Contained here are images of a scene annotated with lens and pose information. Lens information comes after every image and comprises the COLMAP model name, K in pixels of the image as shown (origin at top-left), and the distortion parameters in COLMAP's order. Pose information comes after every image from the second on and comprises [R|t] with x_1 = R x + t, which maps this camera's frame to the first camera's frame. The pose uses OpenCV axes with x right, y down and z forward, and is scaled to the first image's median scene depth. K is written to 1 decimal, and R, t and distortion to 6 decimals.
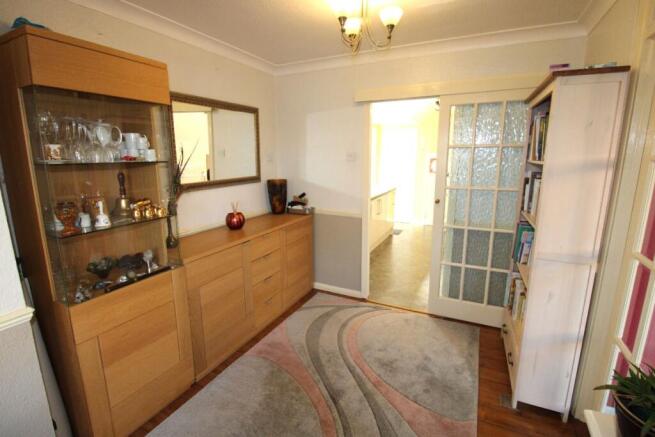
lens RADIAL K [[305.8, 0, 328.2], [0, 305.8, 216.5], [0, 0, 1]] dist [-0.013956, -0.000730]
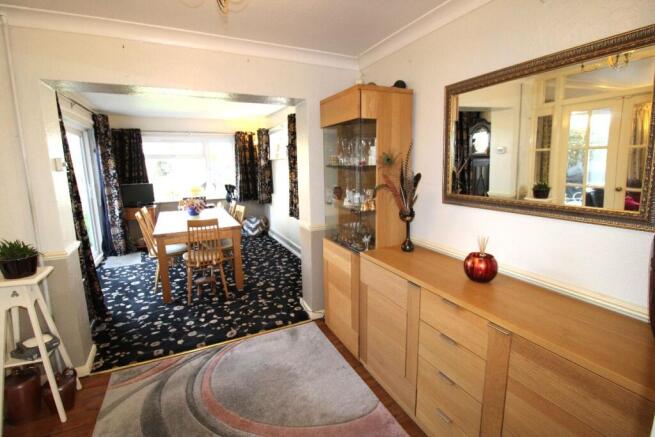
lens RADIAL K [[305.8, 0, 328.2], [0, 305.8, 216.5], [0, 0, 1]] dist [-0.013956, -0.000730]
pose [[-0.616061, 0.126550, -0.777467, 0.332374], [-0.145665, 0.951684, 0.270331, -0.196076], [0.774113, 0.279790, -0.567861, 1.079059]]
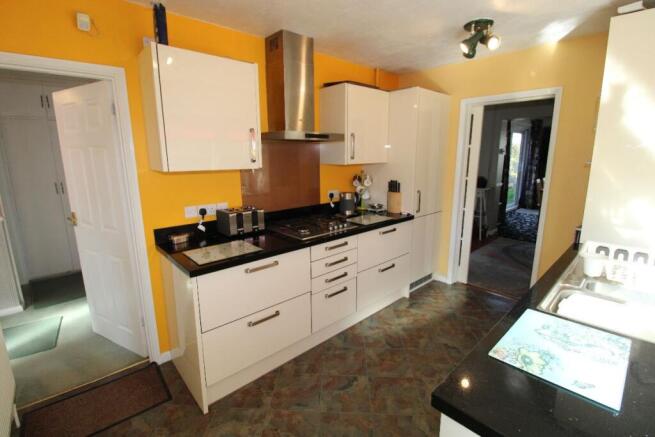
lens RADIAL K [[305.8, 0, 328.2], [0, 305.8, 216.5], [0, 0, 1]] dist [-0.013956, -0.000730]
pose [[-0.934390, -0.073294, 0.348630, 0.492022], [0.065336, 0.926752, 0.369948, -0.453126], [-0.350208, 0.368454, -0.861160, 2.487043]]
